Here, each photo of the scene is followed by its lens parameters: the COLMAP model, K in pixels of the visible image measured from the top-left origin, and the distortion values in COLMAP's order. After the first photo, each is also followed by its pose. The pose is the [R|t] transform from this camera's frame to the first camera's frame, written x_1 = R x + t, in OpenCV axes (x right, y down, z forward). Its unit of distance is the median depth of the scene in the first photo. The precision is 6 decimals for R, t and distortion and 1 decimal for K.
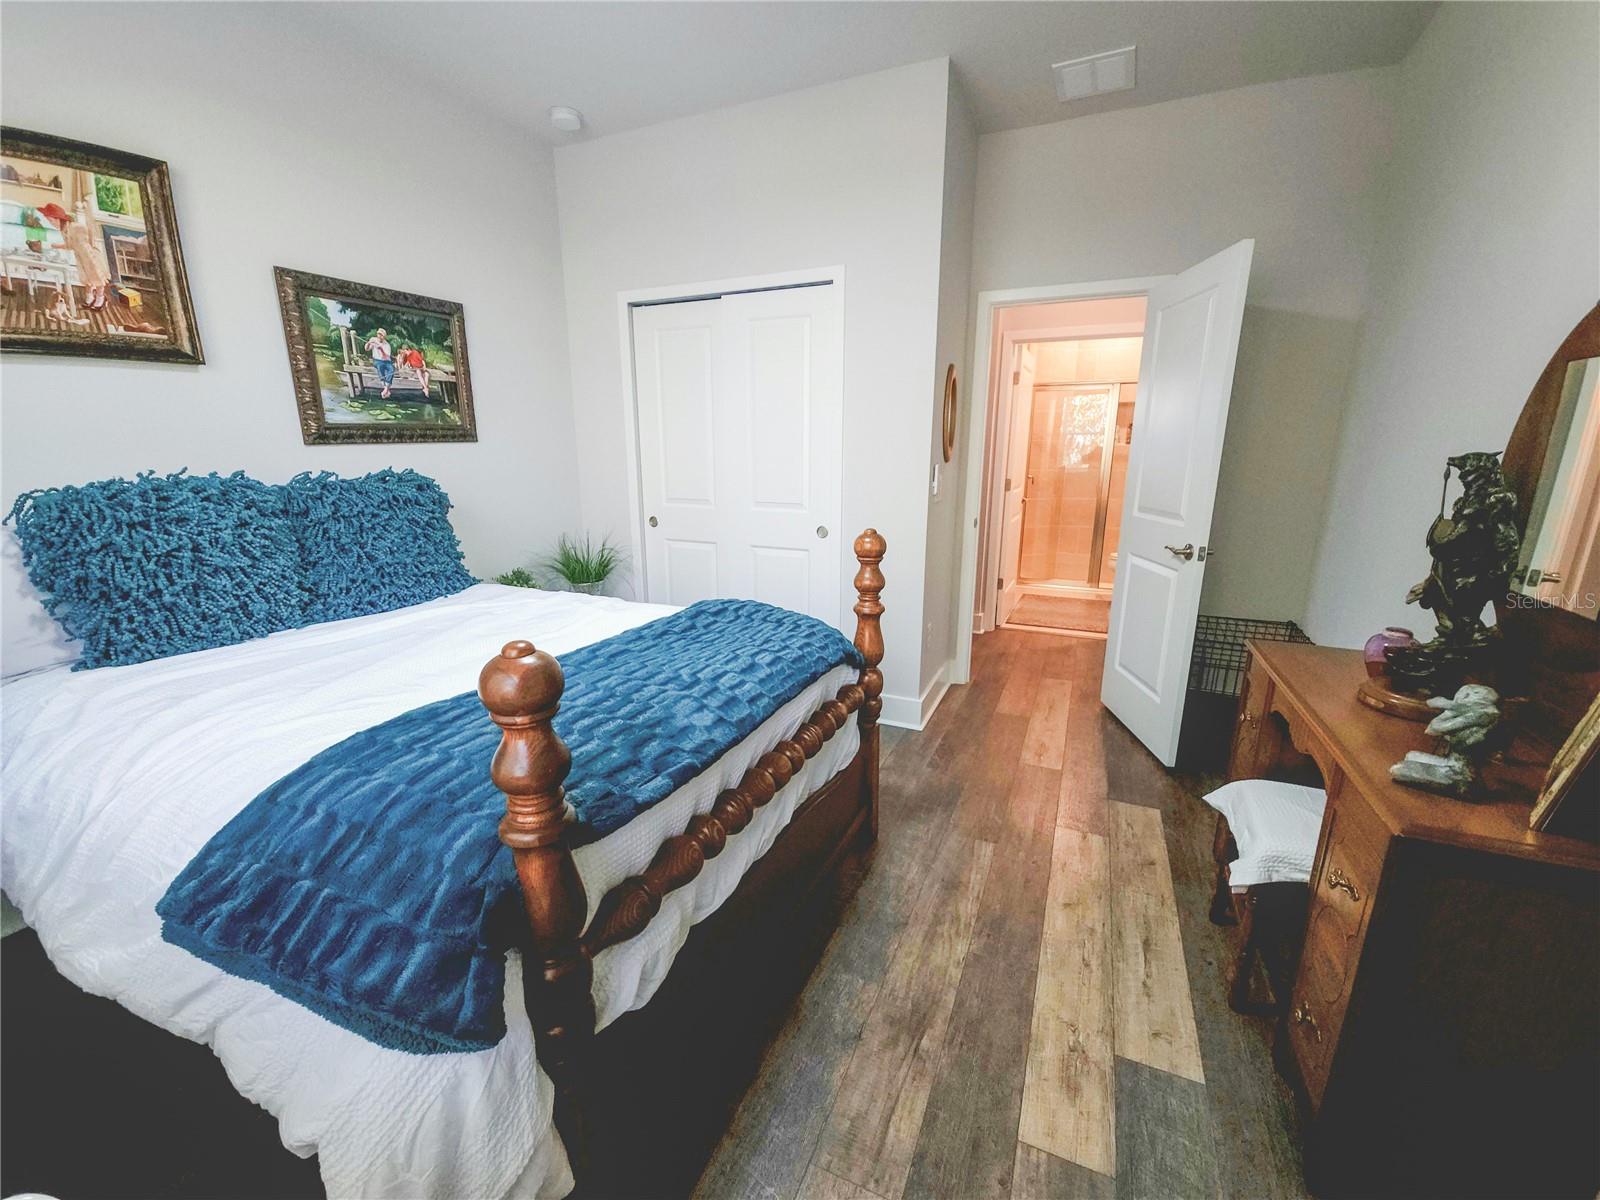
lens RADIAL K [[652.7, 0, 799.5], [0, 652.7, 603.2], [0, 0, 1]] dist [0.000034, -0.001394]
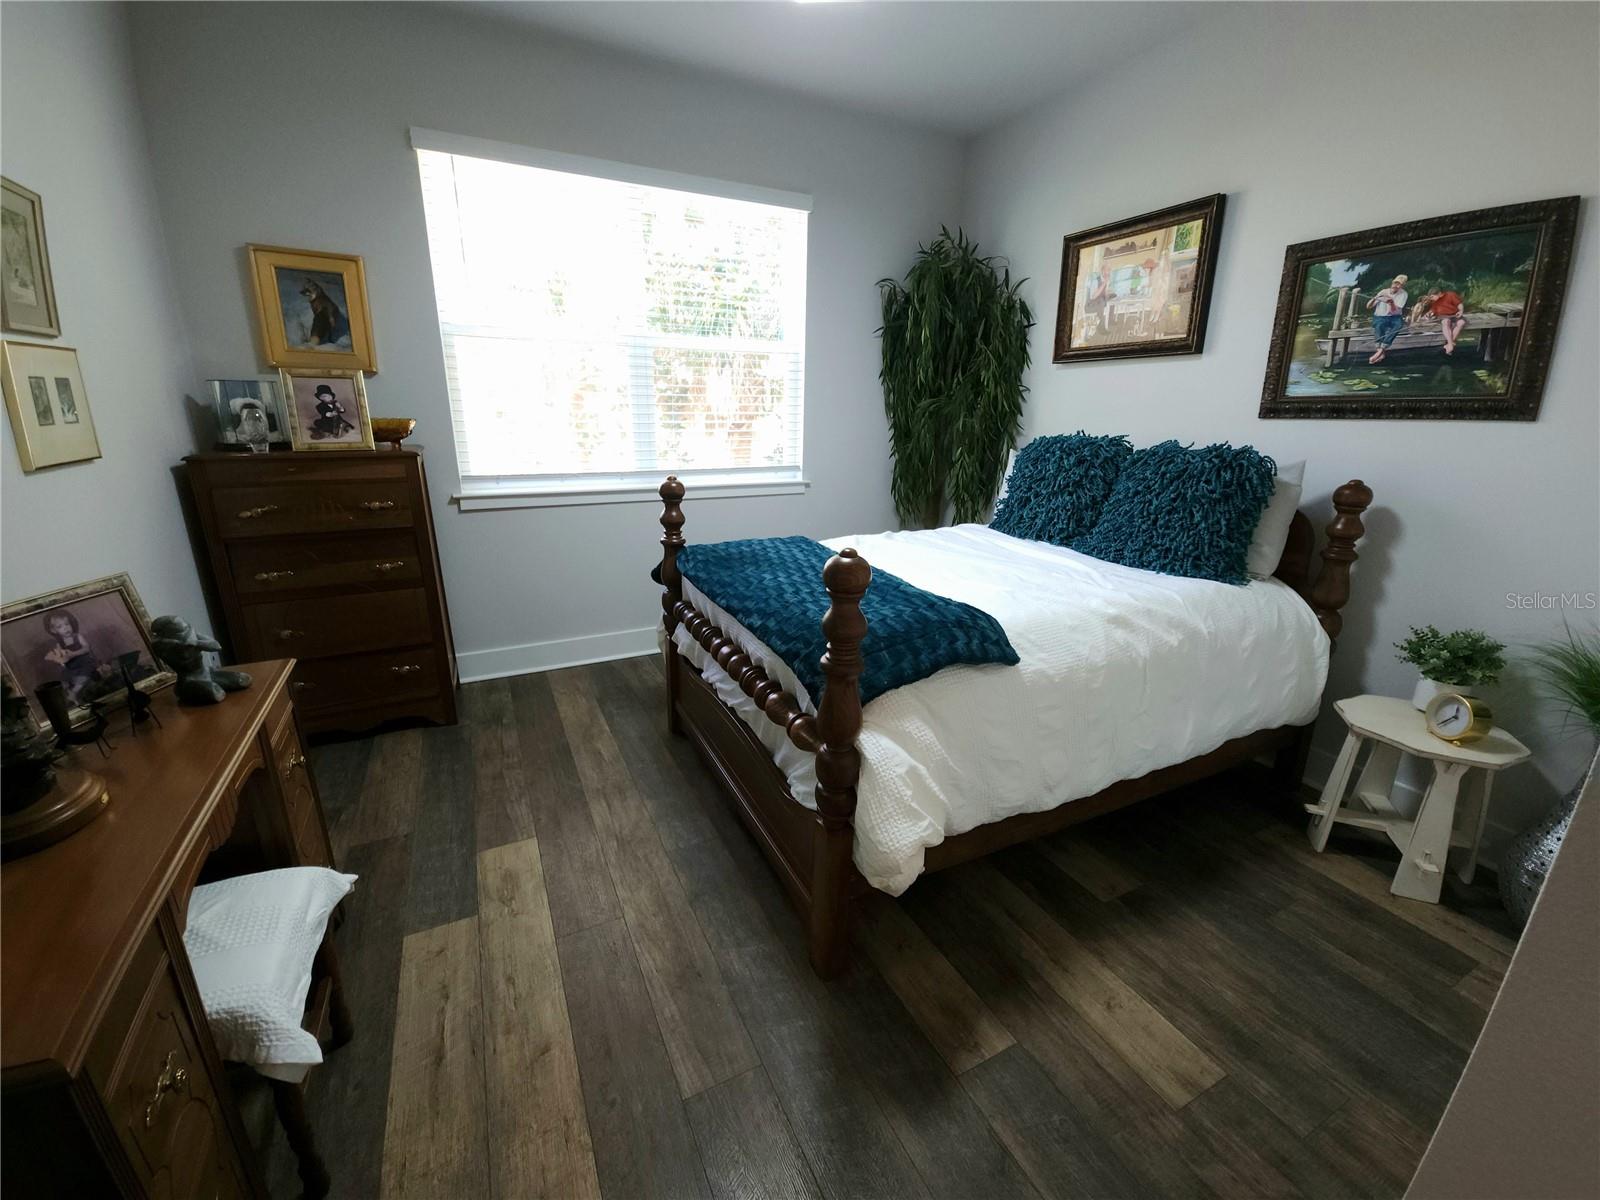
lens RADIAL K [[652.7, 0, 799.2], [0, 652.7, 593.4], [0, 0, 1]] dist [0.000034, -0.001394]
pose [[-0.625597, 0.204943, -0.752746, 0.521146], [-0.205112, 0.887724, 0.412158, -0.263004], [0.752700, 0.412243, -0.513322, 1.057495]]
